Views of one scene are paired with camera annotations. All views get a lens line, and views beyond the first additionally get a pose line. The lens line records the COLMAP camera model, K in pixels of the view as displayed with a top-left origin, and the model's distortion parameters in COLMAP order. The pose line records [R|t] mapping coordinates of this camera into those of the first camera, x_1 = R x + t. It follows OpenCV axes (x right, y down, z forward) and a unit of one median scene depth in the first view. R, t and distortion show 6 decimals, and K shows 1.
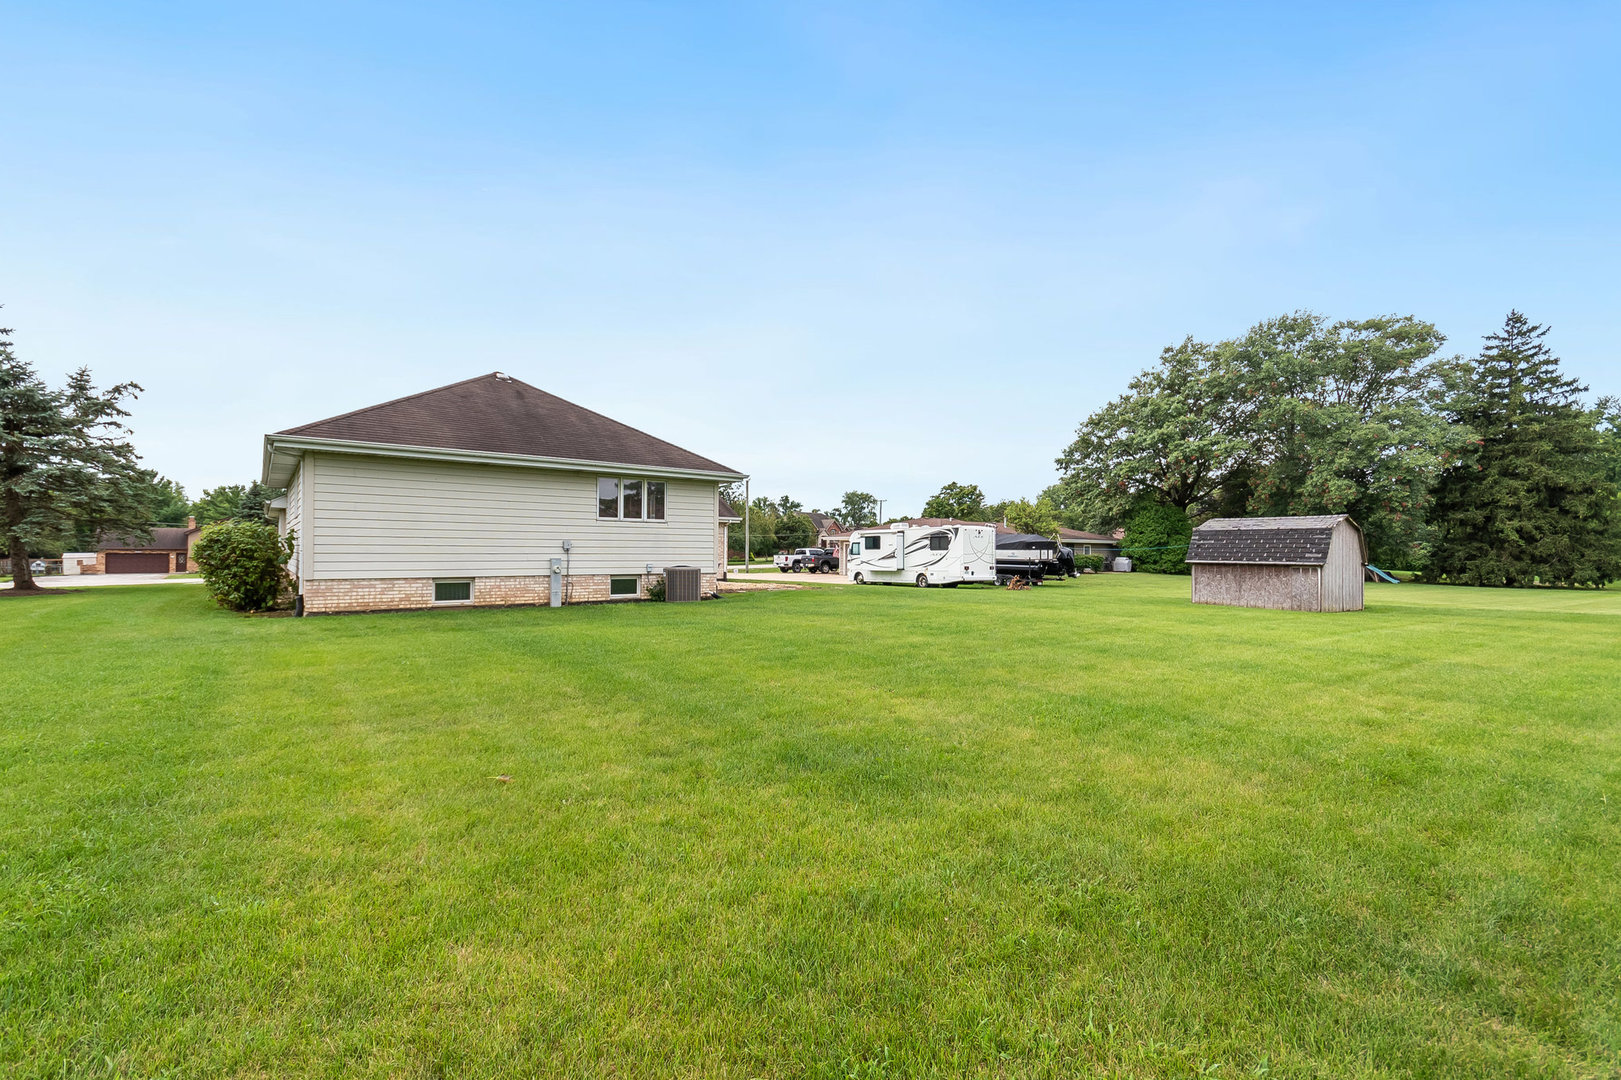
lens RADIAL K [[718.9, 0, 811.5], [0, 718.9, 567.1], [0, 0, 1]] dist [0.016030, -0.000041]
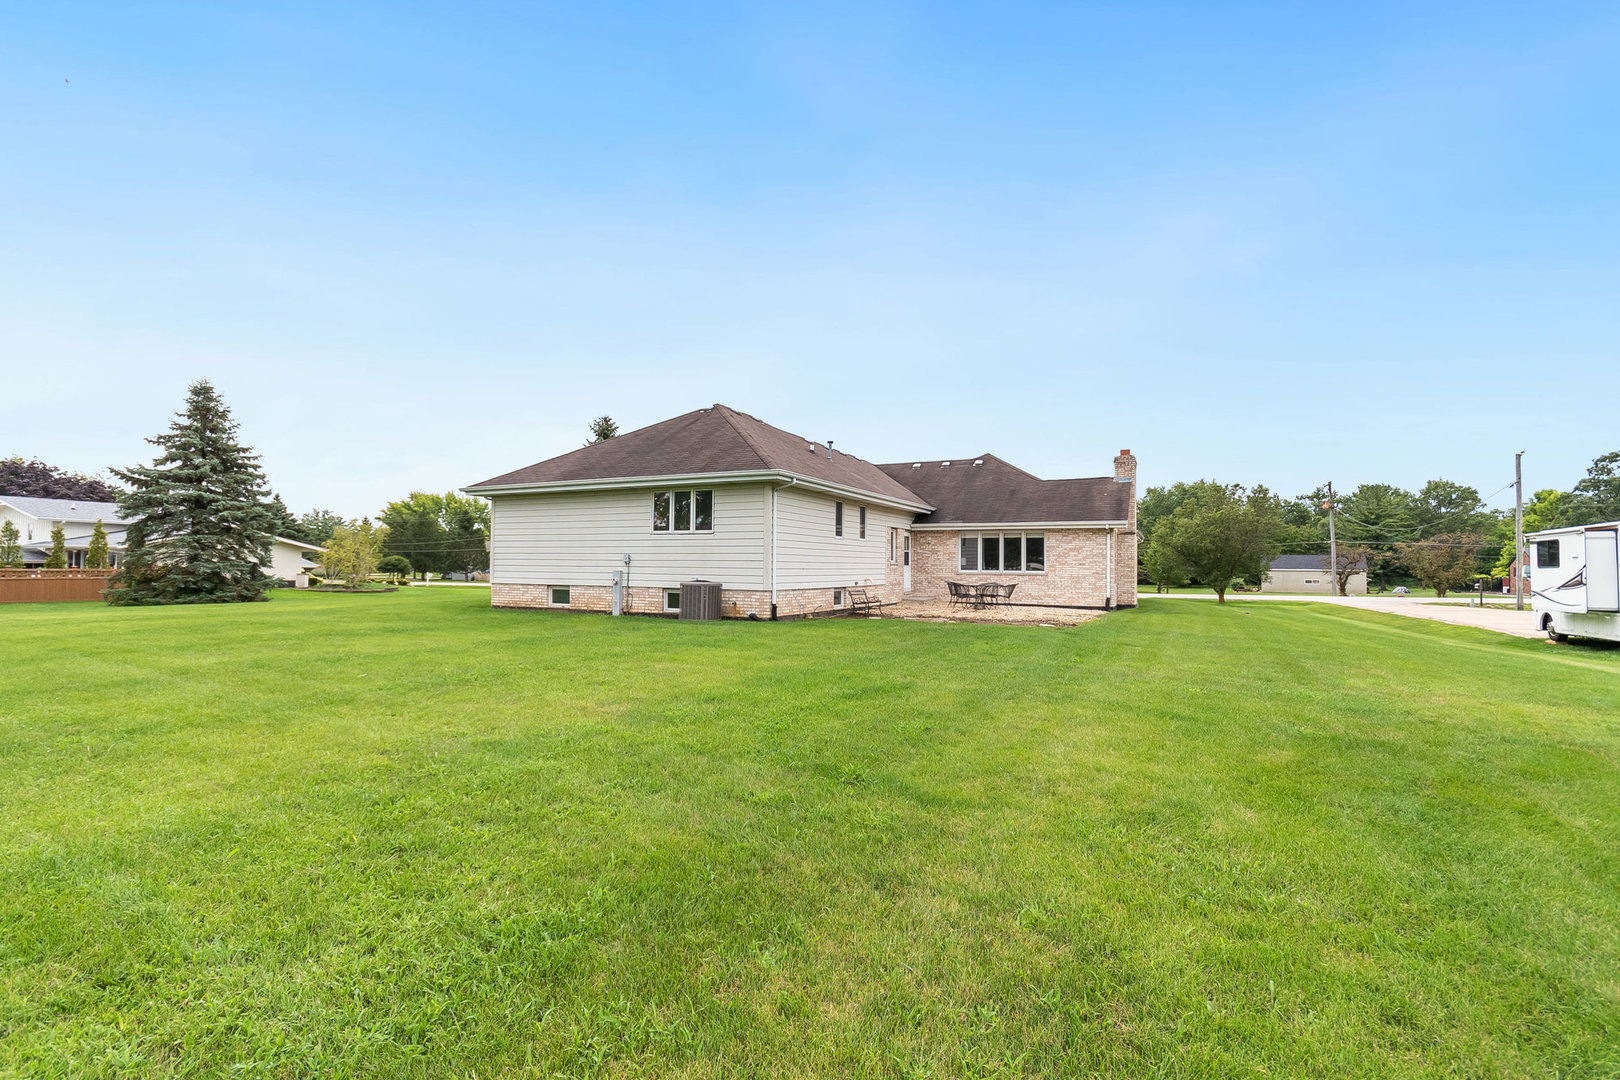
lens RADIAL K [[718.4, 0, 811.0], [0, 718.4, 567.1], [0, 0, 1]] dist [0.016030, -0.000041]
pose [[0.428836, 0.000820, -0.903382, 0.711568], [-0.027793, 0.999538, -0.012286, -0.011778], [0.902955, 0.030376, 0.428660, 0.760984]]
